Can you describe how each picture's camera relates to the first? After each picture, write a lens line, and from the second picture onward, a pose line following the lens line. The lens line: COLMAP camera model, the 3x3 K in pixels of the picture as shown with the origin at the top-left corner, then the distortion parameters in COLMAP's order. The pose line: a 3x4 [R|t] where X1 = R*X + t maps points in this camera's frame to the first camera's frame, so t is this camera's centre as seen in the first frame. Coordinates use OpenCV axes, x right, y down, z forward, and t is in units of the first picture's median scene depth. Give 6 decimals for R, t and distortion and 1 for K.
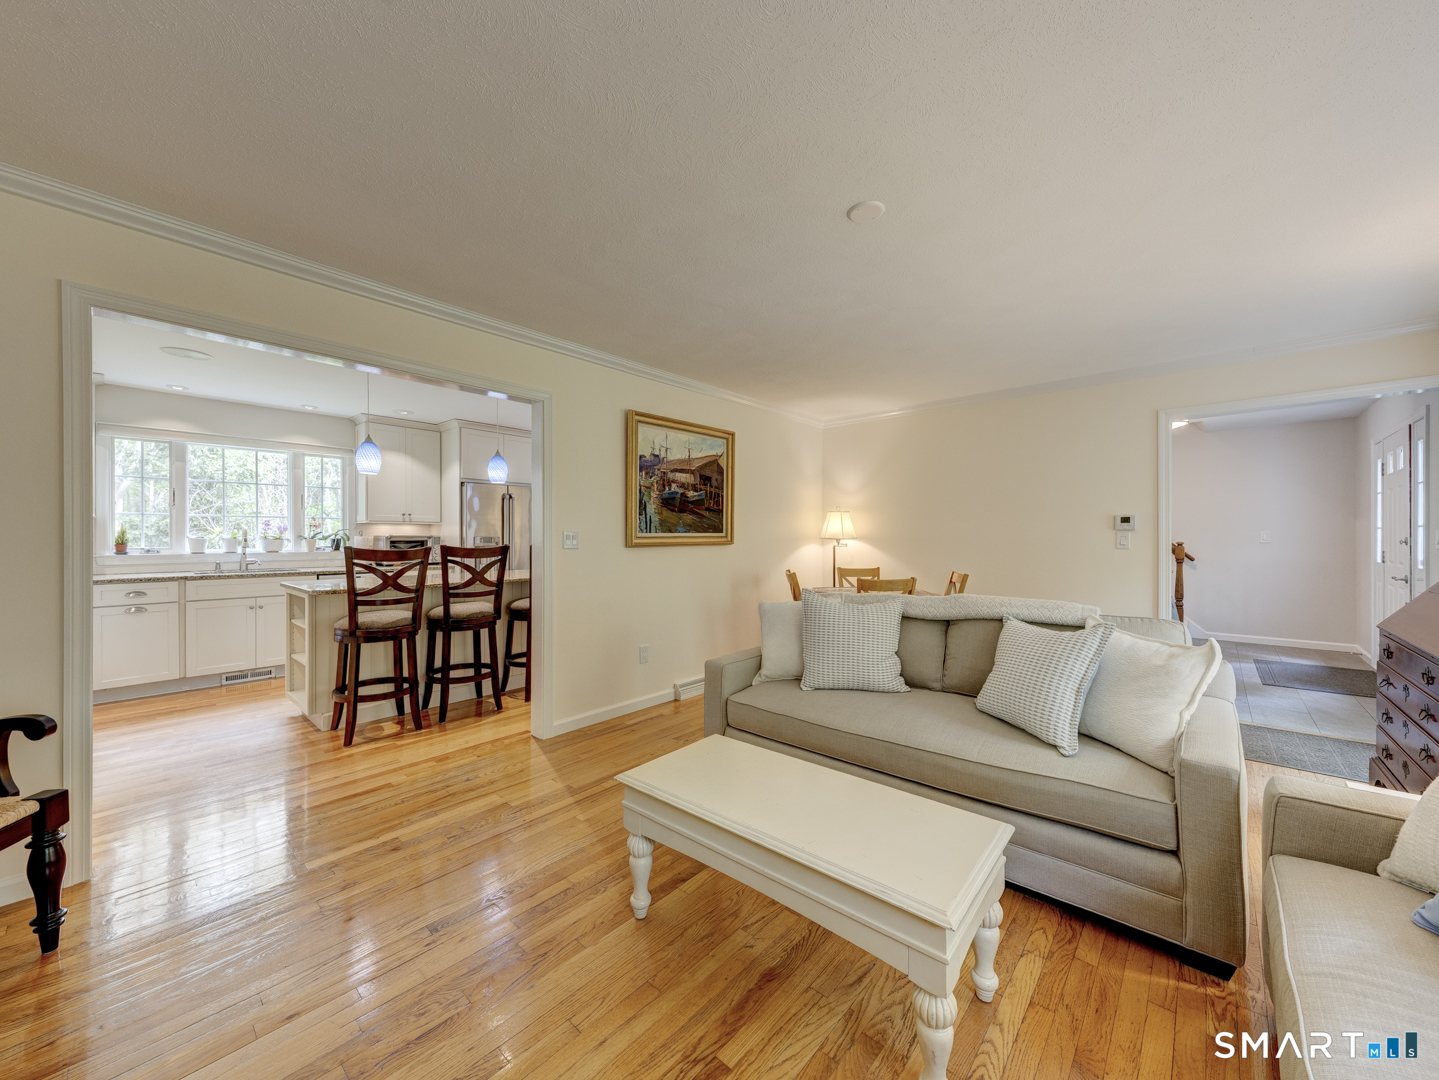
lens RADIAL K [[562.7, 0, 715.3], [0, 562.7, 540.2], [0, 0, 1]] dist [0.002528, -0.000902]
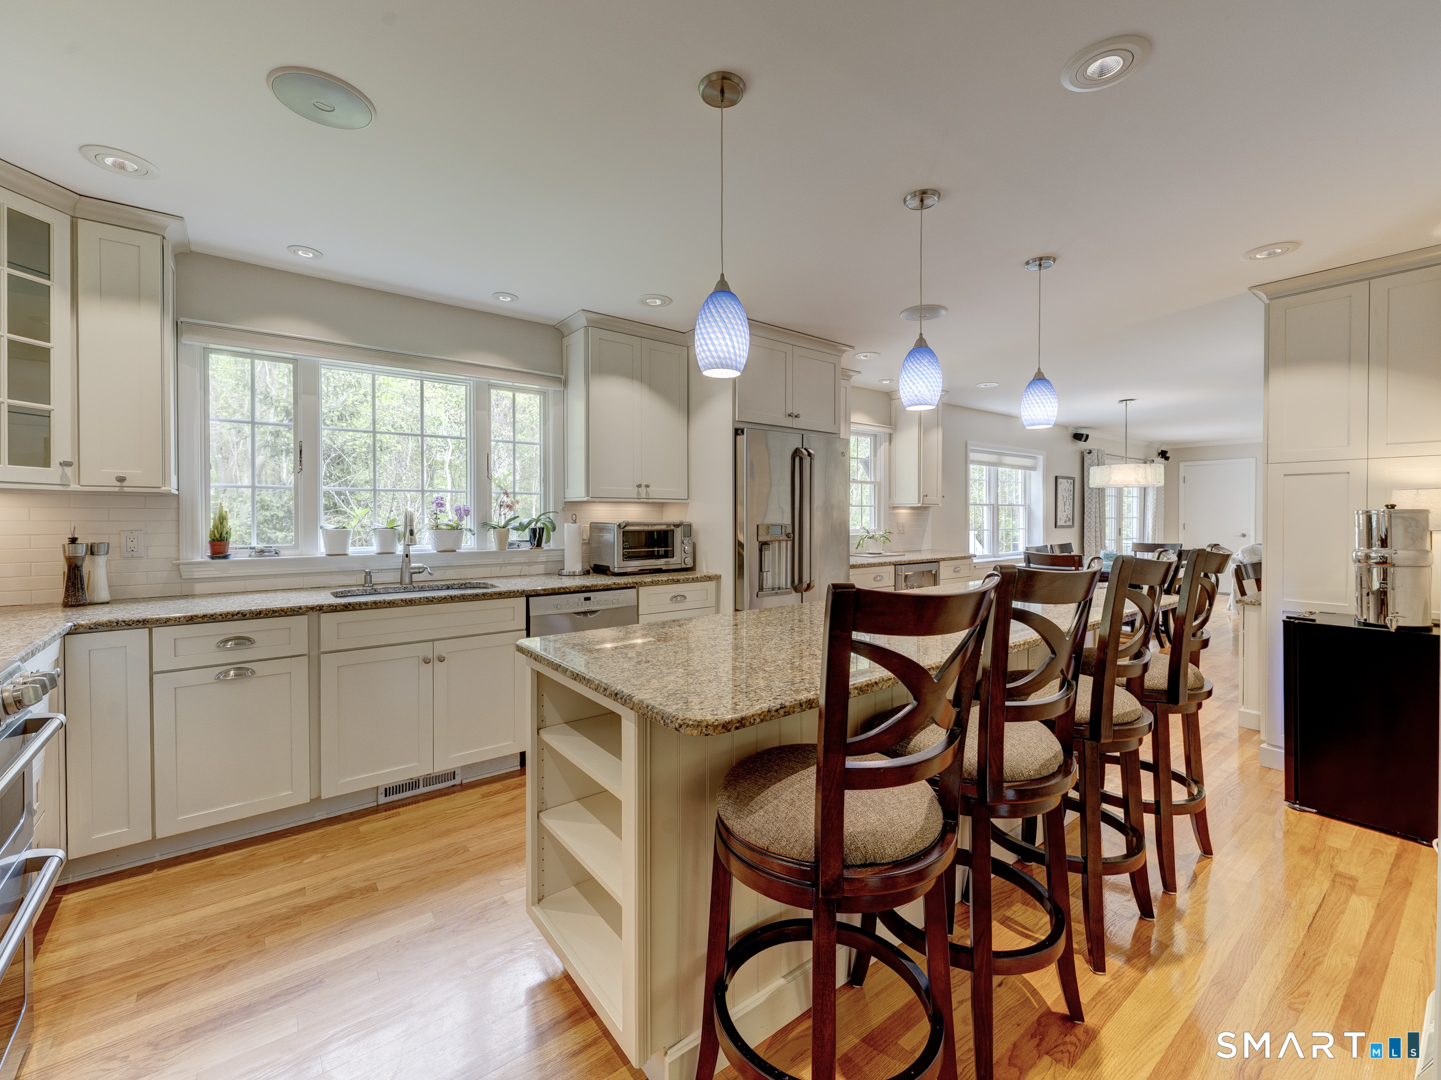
lens RADIAL K [[614.2, 0, 699.7], [0, 614.2, 523.9], [0, 0, 1]] dist [0.009360, -0.001061]
pose [[0.980974, 0.002753, -0.194119, -0.483059], [-0.001393, 0.999974, 0.007138, -0.014599], [0.194134, -0.006732, 0.980952, 0.507559]]
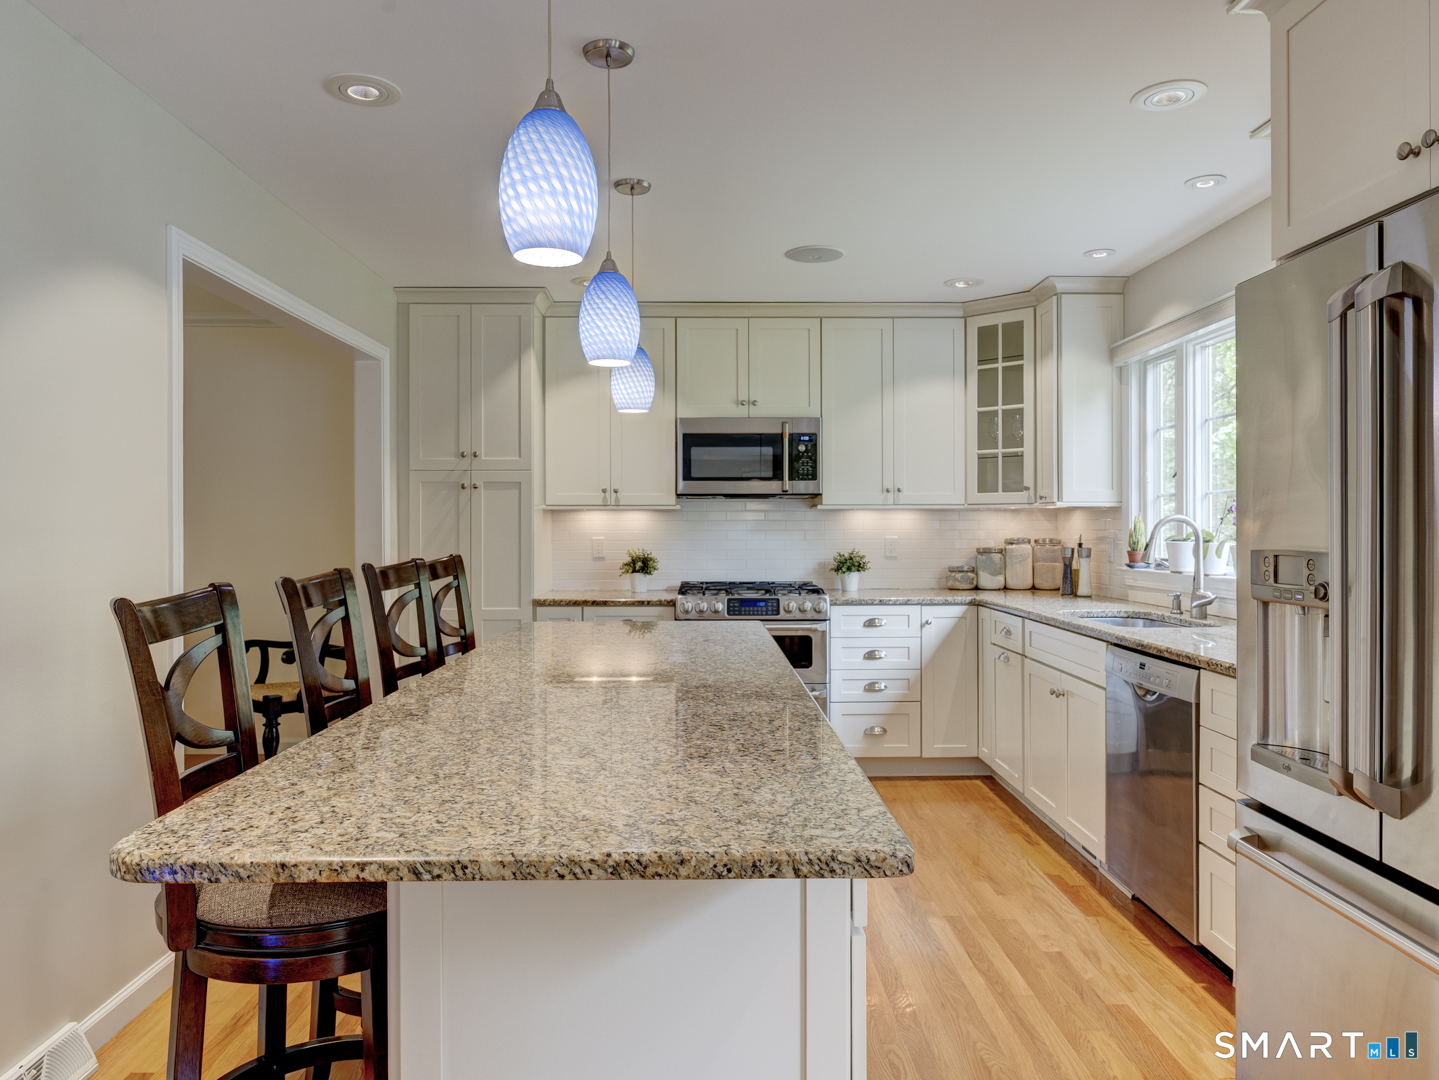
lens RADIAL K [[975.5, 0, 719.9], [0, 975.5, 534.4], [0, 0, 1]] dist [-0.001603, -0.000252]
pose [[-0.724481, 0.007722, -0.689252, -0.069138], [-0.002734, 0.999897, 0.014076, -0.021890], [0.689289, 0.012082, -0.724385, 1.480800]]
